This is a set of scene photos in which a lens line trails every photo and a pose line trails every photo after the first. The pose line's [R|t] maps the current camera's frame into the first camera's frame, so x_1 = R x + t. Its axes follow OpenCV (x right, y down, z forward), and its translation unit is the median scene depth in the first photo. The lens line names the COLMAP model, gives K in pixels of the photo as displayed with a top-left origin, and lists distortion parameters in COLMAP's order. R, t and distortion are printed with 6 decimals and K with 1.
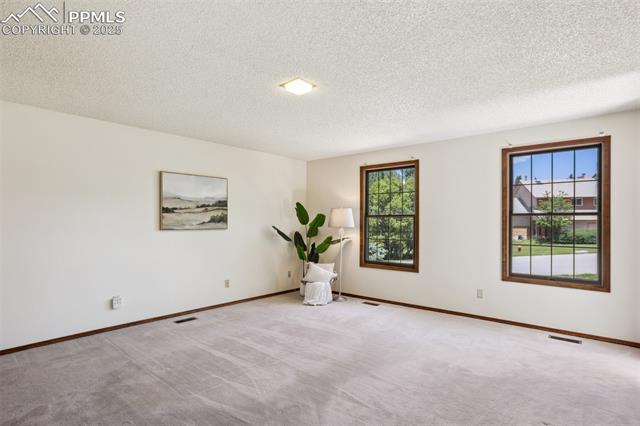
lens RADIAL K [[336.0, 0, 321.0], [0, 336.0, 216.7], [0, 0, 1]] dist [0.003035, 0.000109]
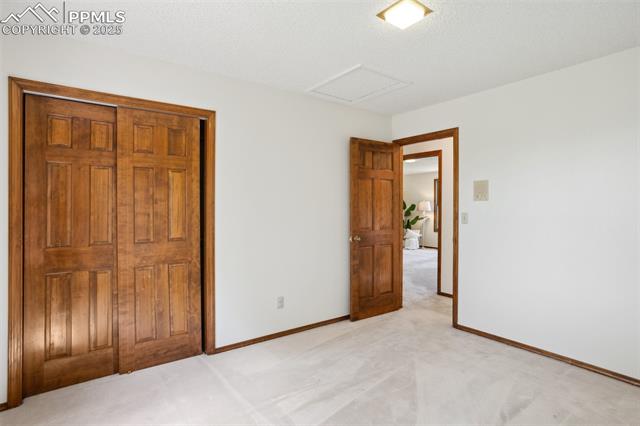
lens RADIAL K [[336.0, 0, 316.7], [0, 336.0, 209.8], [0, 0, 1]] dist [0.003035, 0.000109]
pose [[0.973712, -0.000256, -0.227782, -0.098163], [0.002733, 0.999941, 0.010558, 0.002203], [0.227766, -0.010903, 0.973655, -1.009793]]
